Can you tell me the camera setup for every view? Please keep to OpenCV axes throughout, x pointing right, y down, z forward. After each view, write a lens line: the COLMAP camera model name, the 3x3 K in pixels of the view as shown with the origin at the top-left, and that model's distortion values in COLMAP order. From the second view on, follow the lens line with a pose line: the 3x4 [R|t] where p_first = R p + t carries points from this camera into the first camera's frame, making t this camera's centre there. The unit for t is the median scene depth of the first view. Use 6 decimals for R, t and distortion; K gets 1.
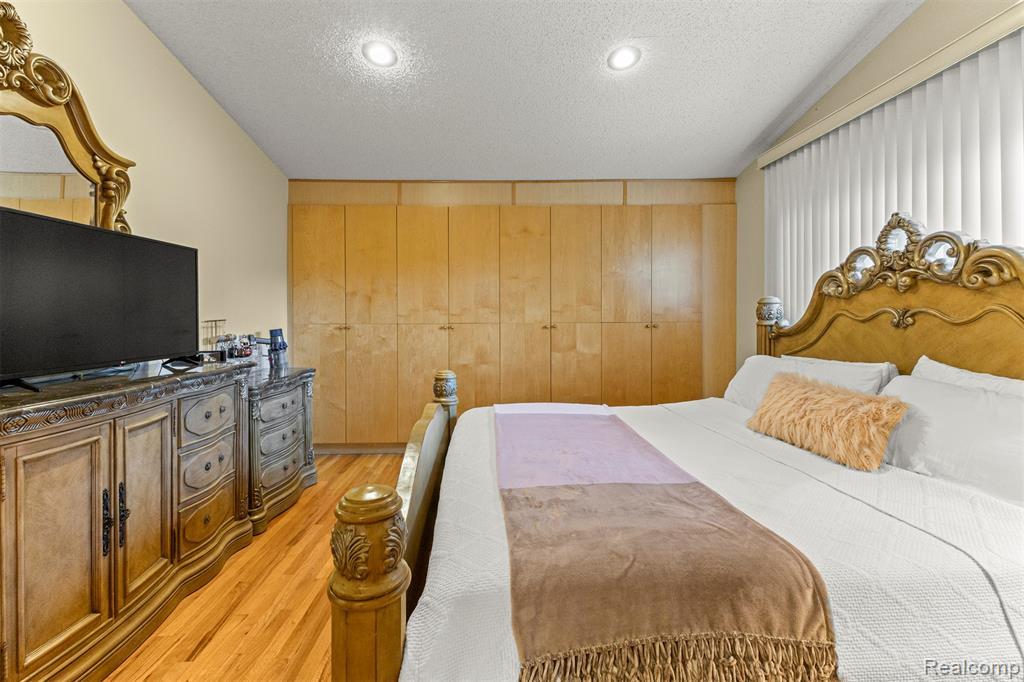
lens RADIAL K [[446.2, 0, 496.4], [0, 446.2, 317.5], [0, 0, 1]] dist [0.009405, 0.000357]
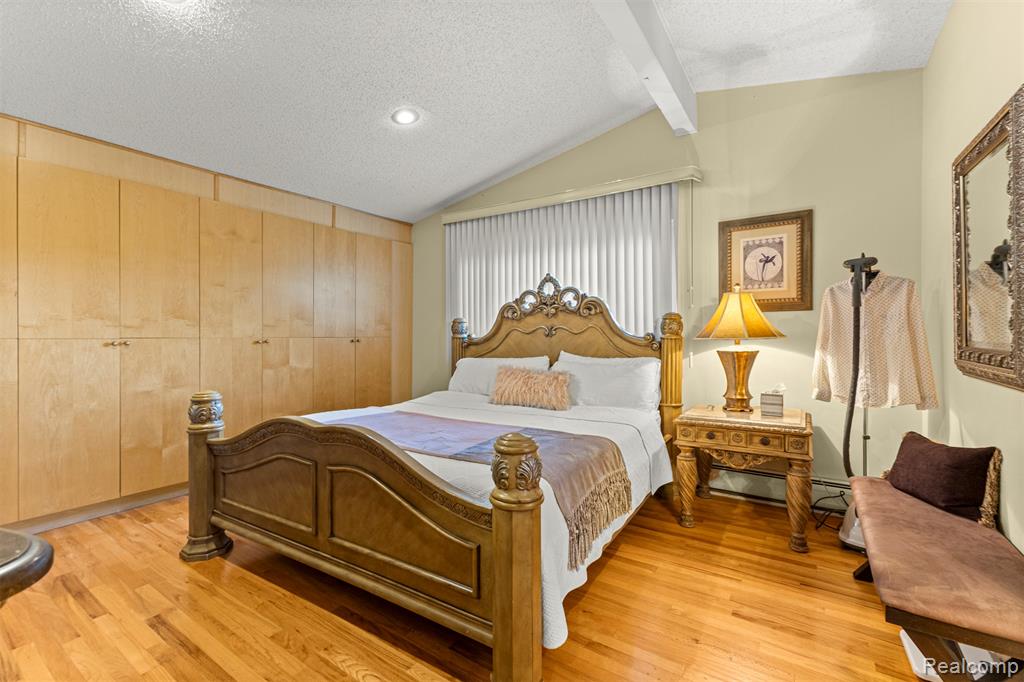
lens RADIAL K [[446.2, 0, 508.9], [0, 446.2, 340.4], [0, 0, 1]] dist [0.009405, 0.000357]
pose [[0.579479, -0.003498, 0.814980, -0.471012], [0.002739, 0.999993, 0.002345, 0.023338], [-0.814983, 0.000873, 0.579485, 0.055071]]
